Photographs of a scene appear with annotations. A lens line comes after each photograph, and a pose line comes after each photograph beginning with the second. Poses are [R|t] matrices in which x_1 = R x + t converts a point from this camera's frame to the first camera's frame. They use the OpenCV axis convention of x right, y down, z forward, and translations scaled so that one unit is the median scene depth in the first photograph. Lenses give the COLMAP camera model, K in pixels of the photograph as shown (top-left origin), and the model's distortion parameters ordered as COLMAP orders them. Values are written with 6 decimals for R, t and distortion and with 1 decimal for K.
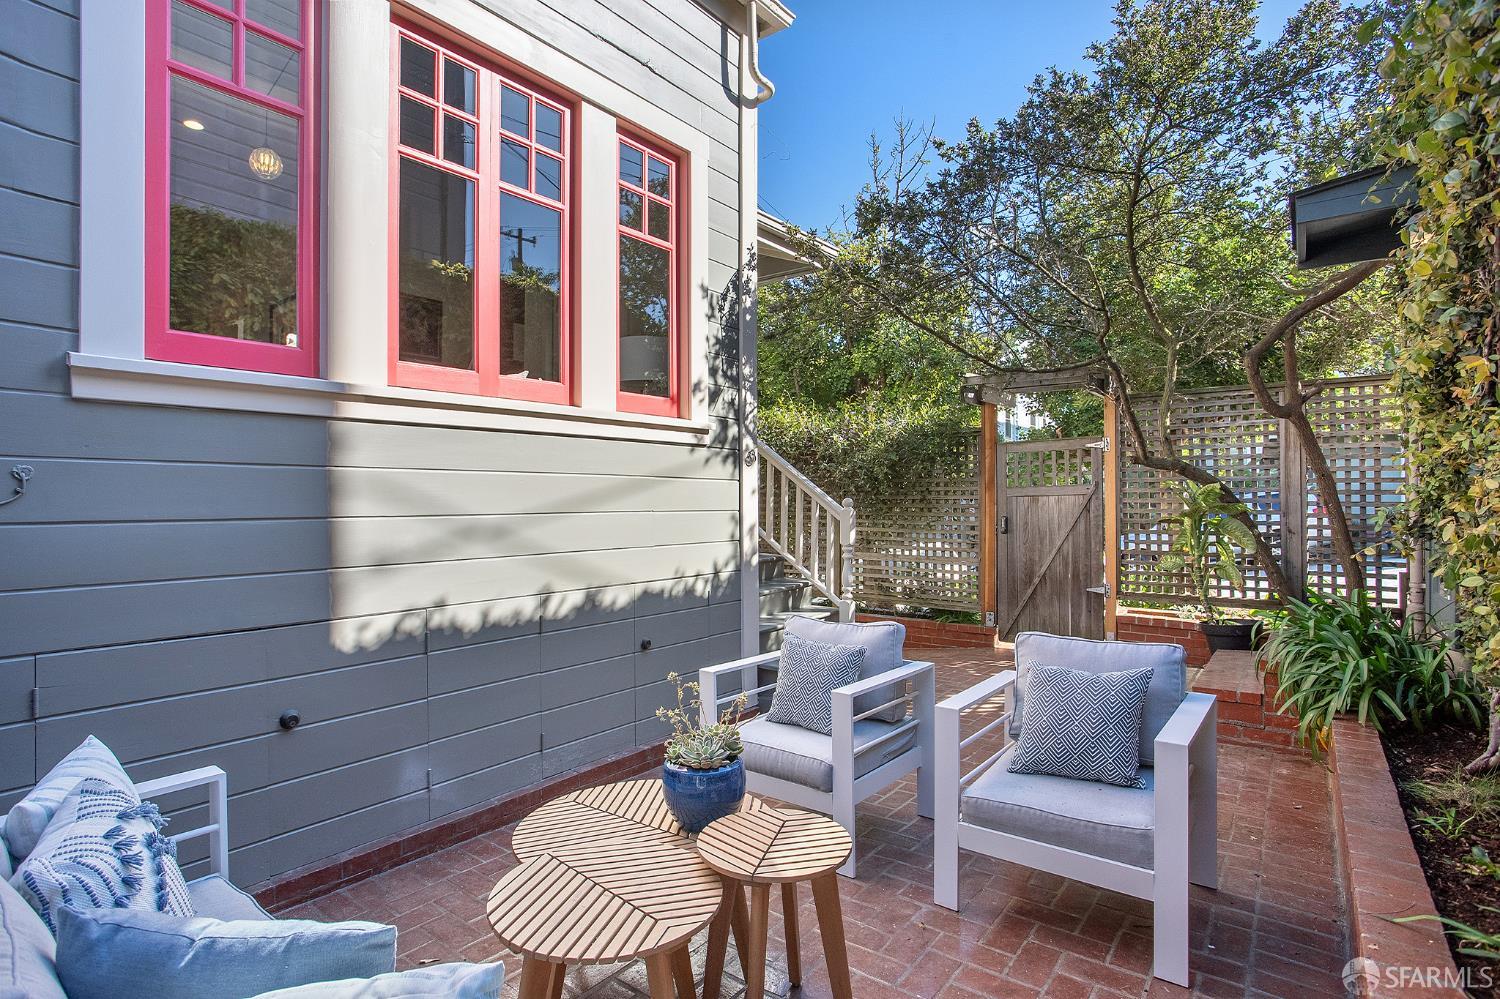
lens RADIAL K [[773.8, 0, 750.0], [0, 773.8, 499.5], [0, 0, 1]] dist [-0.003193, -0.000255]
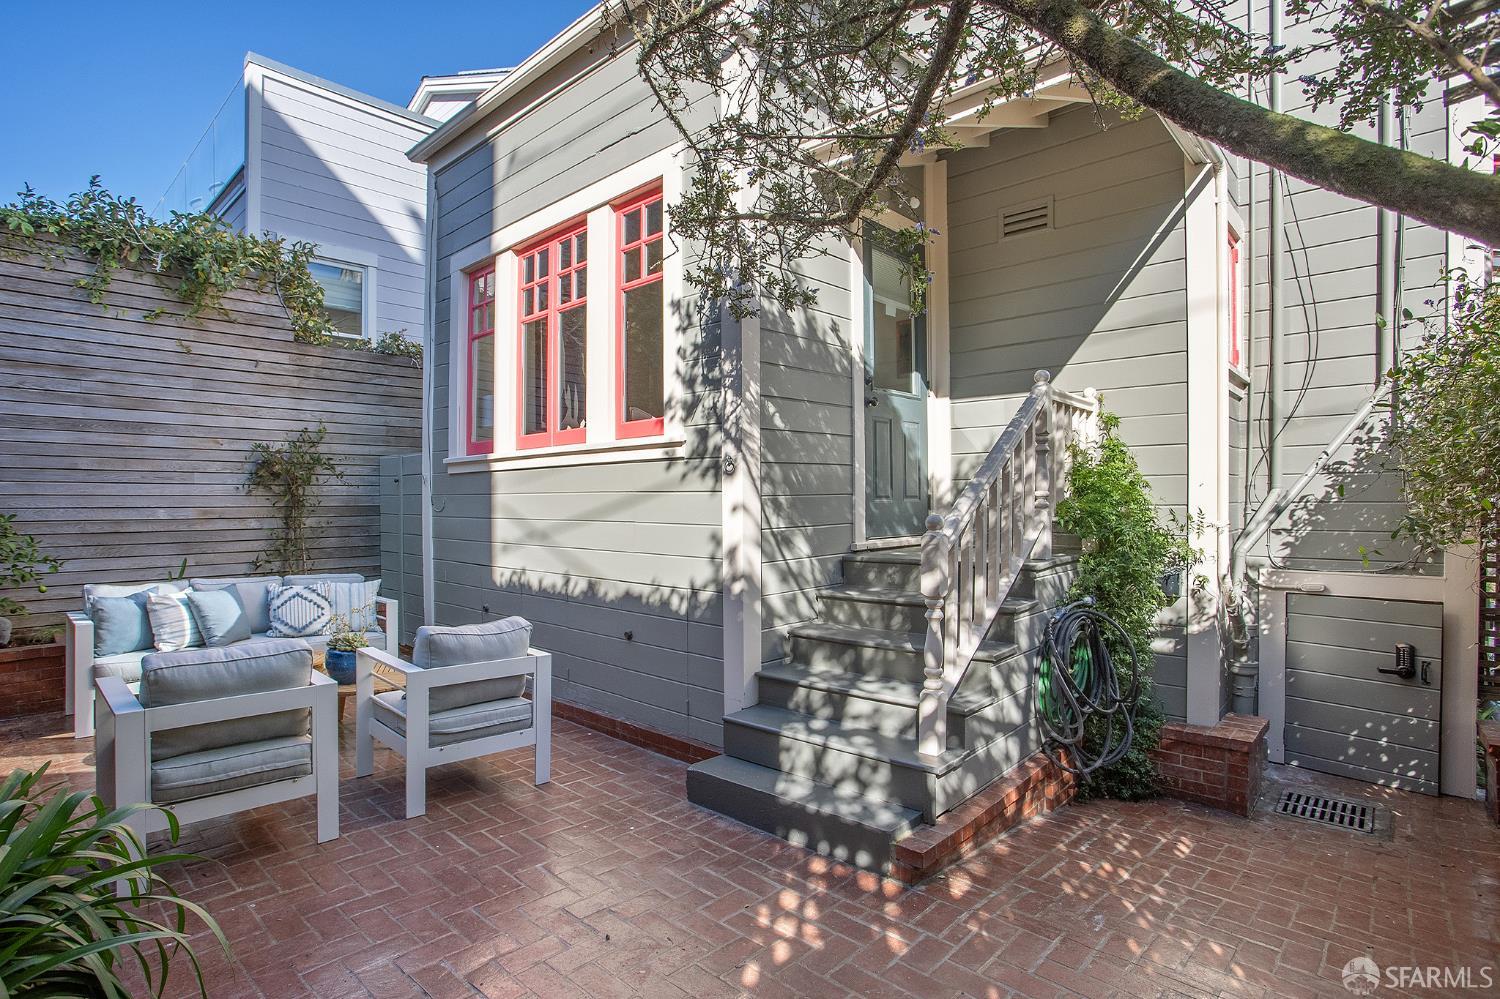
lens RADIAL K [[744.6, 0, 747.4], [0, 744.6, 529.1], [0, 0, 1]] dist [-0.014681, 0.000453]
pose [[-0.106153, 0.043528, -0.993397, 0.887411], [0.002075, 0.999049, 0.043554, -0.024375], [0.994348, 0.002562, -0.106142, 1.197112]]
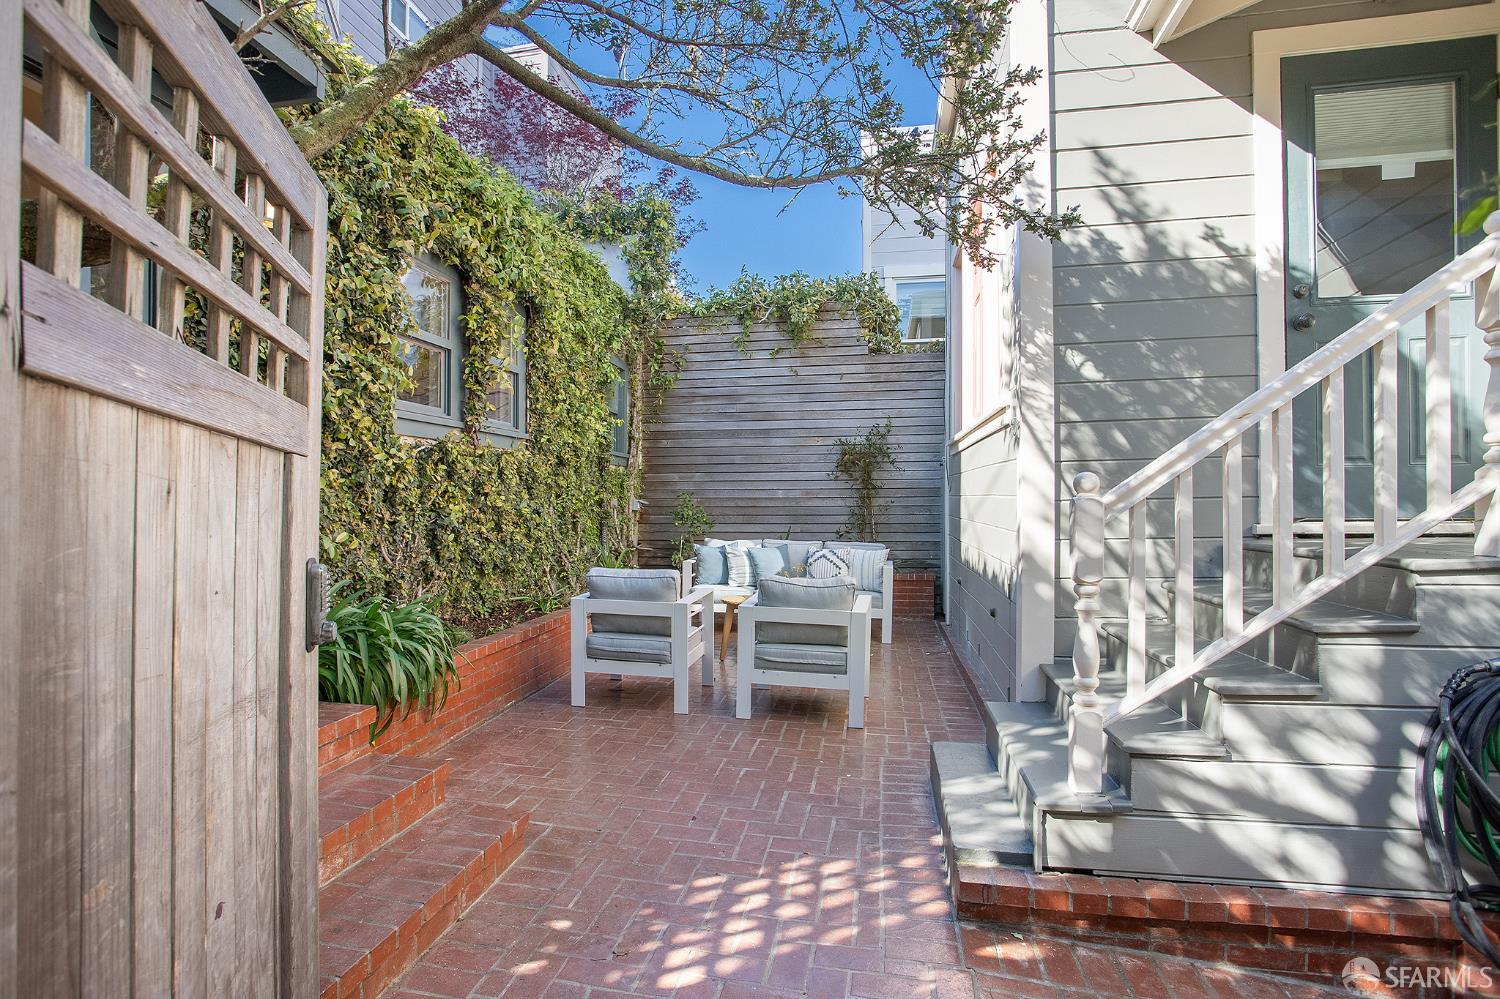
lens RADIAL K [[773.8, 0, 750.0], [0, 773.8, 499.5], [0, 0, 1]] dist [-0.003193, -0.000255]
pose [[-0.886011, 0.009530, -0.463567, 0.663927], [0.008008, 0.999954, 0.005251, 0.004452], [0.463596, 0.000940, -0.886046, 1.637267]]
